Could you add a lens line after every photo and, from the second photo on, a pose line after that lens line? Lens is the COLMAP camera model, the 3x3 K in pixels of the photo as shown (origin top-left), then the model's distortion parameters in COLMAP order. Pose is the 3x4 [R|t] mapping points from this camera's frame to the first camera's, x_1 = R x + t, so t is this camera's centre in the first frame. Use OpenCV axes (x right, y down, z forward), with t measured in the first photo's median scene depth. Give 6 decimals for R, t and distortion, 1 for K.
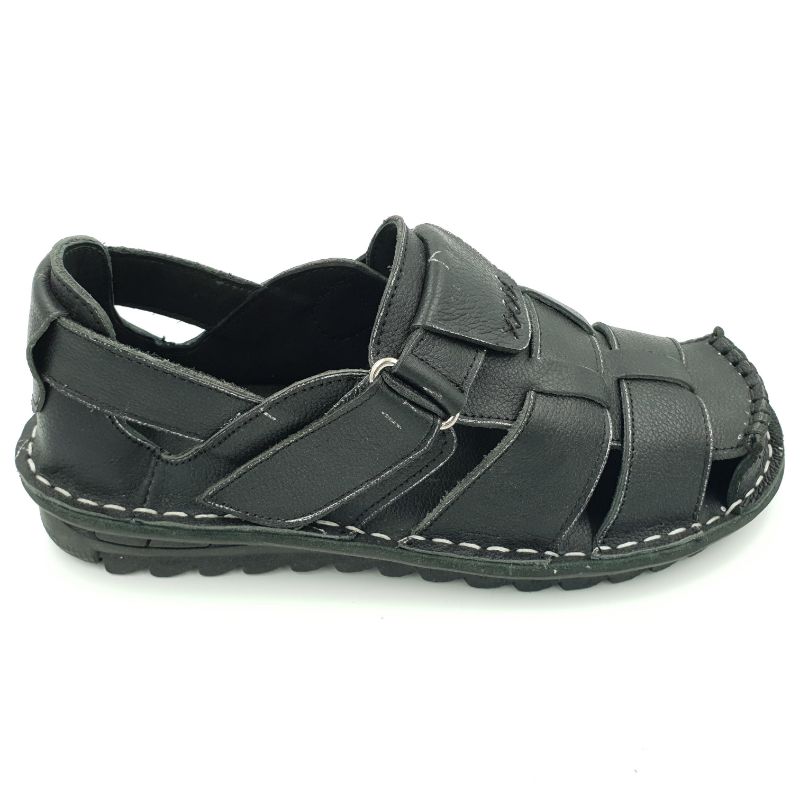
lens RADIAL K [[871.4, 0, 399.0], [0, 871.4, 397.6], [0, 0, 1]] dist [0.203132, -0.858653]
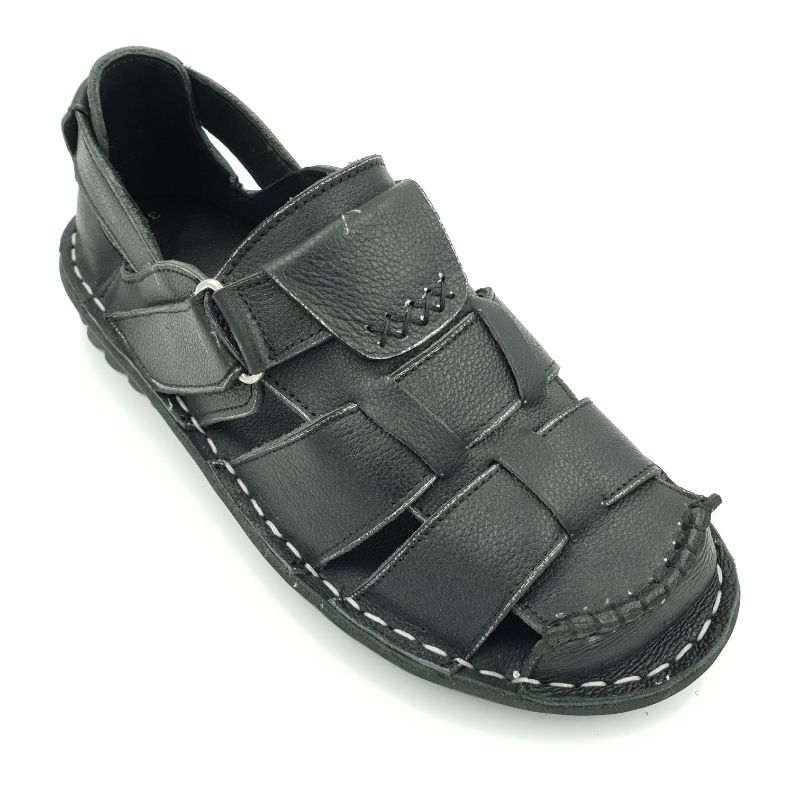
lens RADIAL K [[871.4, 0, 399.0], [0, 871.4, 397.6], [0, 0, 1]] dist [0.203132, -0.858653]
pose [[0.675025, 0.550523, -0.491187, 0.584977], [-0.469469, 0.834083, 0.289663, -0.275575], [0.569157, 0.035068, 0.821481, 0.306132]]
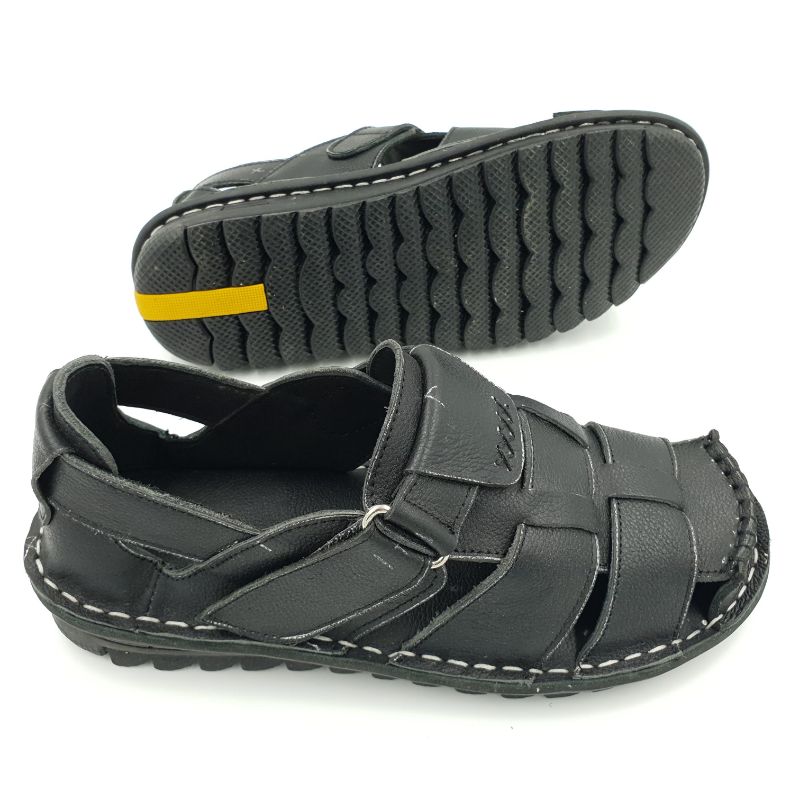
lens RADIAL K [[872.6, 0, 401.9], [0, 872.6, 399.4], [0, 0, 1]] dist [0.168834, -0.685804]
pose [[0.999545, 0.027531, -0.012313, 0.019094], [-0.026154, 0.994573, 0.100700, -0.245300], [0.015019, -0.100332, 0.994841, -0.009283]]
